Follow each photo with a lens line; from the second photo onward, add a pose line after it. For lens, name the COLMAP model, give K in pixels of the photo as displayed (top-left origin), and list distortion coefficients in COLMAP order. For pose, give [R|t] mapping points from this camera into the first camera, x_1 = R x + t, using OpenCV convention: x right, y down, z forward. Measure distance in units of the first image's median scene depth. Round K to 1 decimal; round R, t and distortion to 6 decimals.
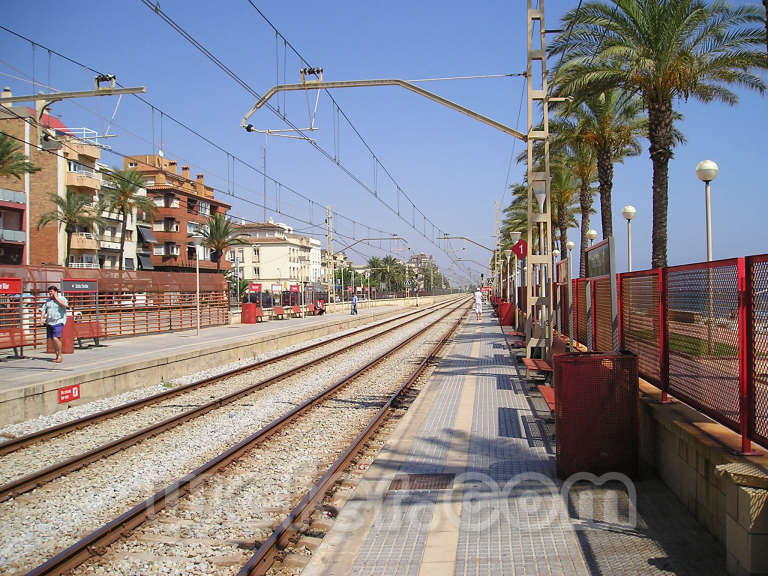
lens RADIAL K [[781.5, 0, 382.2], [0, 781.5, 284.5], [0, 0, 1]] dist [-0.106753, 0.000000]
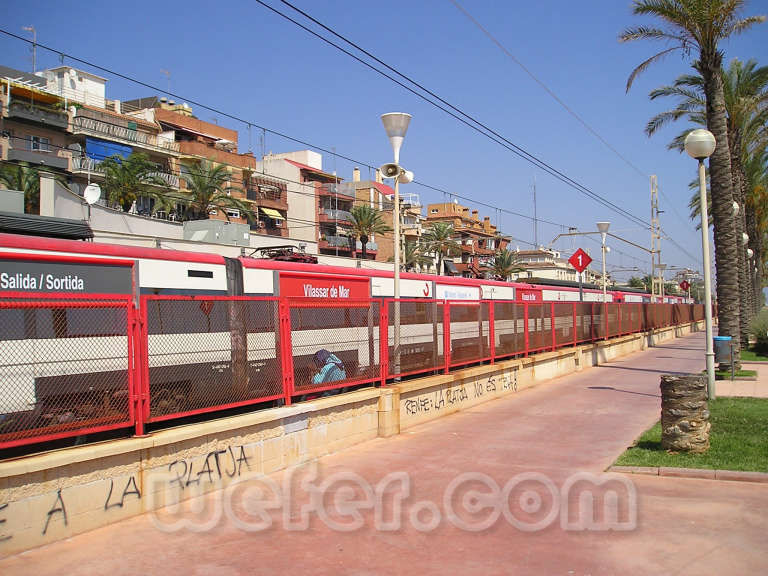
lens RADIAL K [[781.5, 0, 389.4], [0, 781.5, 286.4], [0, 0, 1]] dist [-0.106753, 0.000000]
pose [[0.946547, -0.016449, -0.322147, 0.024941], [0.009855, 0.999707, -0.022088, -0.001393], [0.322416, 0.017733, 0.946432, -0.265831]]
